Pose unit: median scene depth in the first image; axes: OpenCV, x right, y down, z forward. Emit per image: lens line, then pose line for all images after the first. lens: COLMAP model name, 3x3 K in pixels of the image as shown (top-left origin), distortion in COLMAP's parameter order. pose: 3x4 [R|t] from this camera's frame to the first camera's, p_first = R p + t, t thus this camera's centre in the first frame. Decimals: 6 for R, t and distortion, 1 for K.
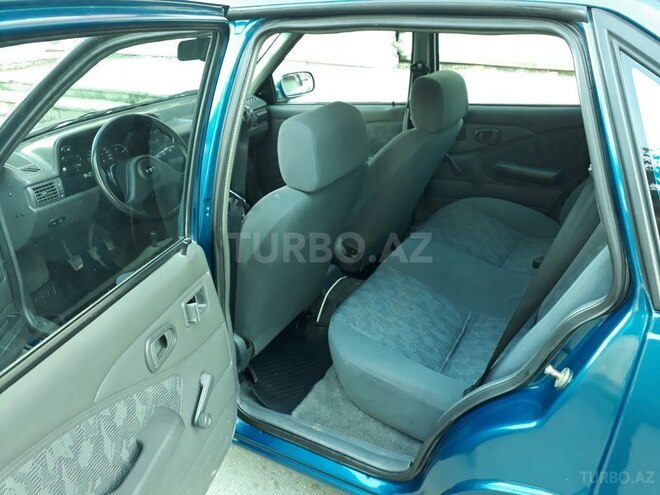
lens RADIAL K [[526.5, 0, 324.2], [0, 526.5, 252.5], [0, 0, 1]] dist [0.016276, -0.023168]
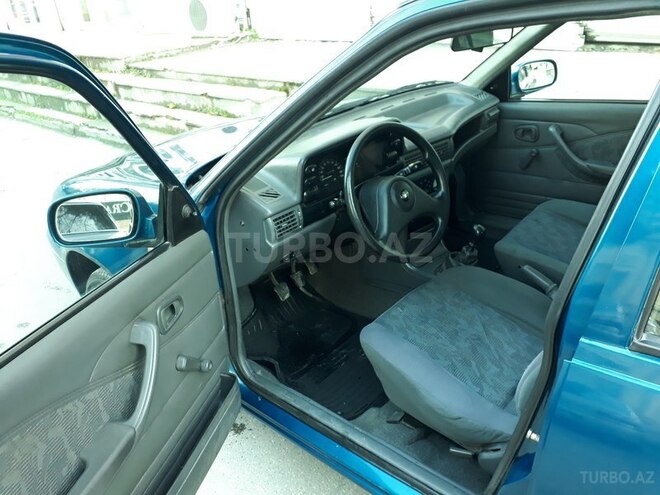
lens RADIAL K [[526.5, 0, 333.0], [0, 526.5, 245.0], [0, 0, 1]] dist [0.016276, -0.023168]
pose [[0.982314, 0.051086, -0.180135, -0.286427], [-0.047815, 0.998604, 0.022458, -0.094234], [0.181031, -0.013447, 0.983386, 0.214491]]
